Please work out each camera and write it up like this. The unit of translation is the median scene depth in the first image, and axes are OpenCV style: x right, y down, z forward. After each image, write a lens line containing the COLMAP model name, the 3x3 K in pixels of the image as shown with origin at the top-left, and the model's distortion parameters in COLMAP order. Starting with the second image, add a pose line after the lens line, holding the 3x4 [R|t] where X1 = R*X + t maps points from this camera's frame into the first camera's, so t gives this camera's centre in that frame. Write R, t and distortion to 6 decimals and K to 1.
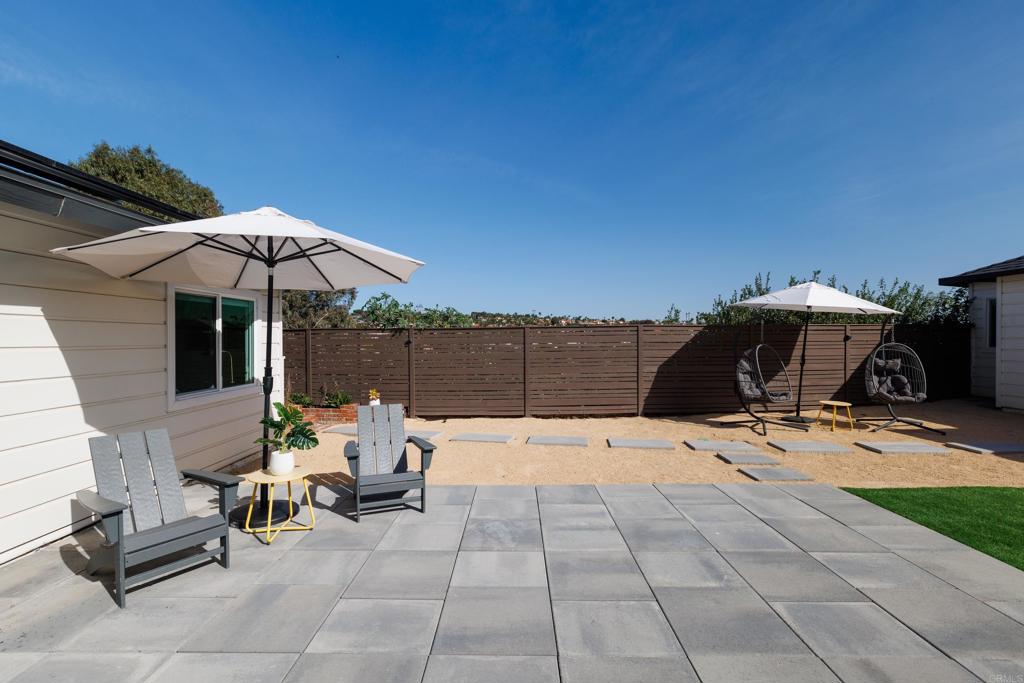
lens RADIAL K [[461.7, 0, 494.4], [0, 461.7, 335.1], [0, 0, 1]] dist [0.003181, -0.000215]
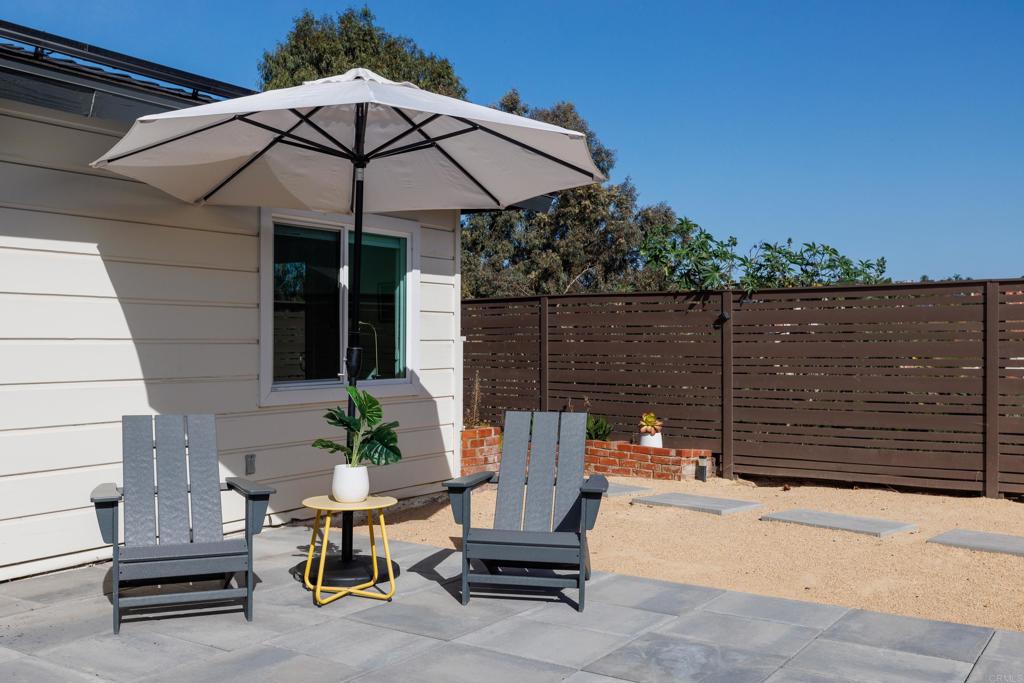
lens RADIAL K [[987.7, 0, 464.8], [0, 987.7, 337.2], [0, 0, 1]] dist [-0.003275, -0.006739]
pose [[0.835309, 0.008758, -0.549712, 0.290272], [-0.007160, 0.999962, 0.005051, 0.057358], [0.549735, -0.000283, 0.835339, -0.006182]]
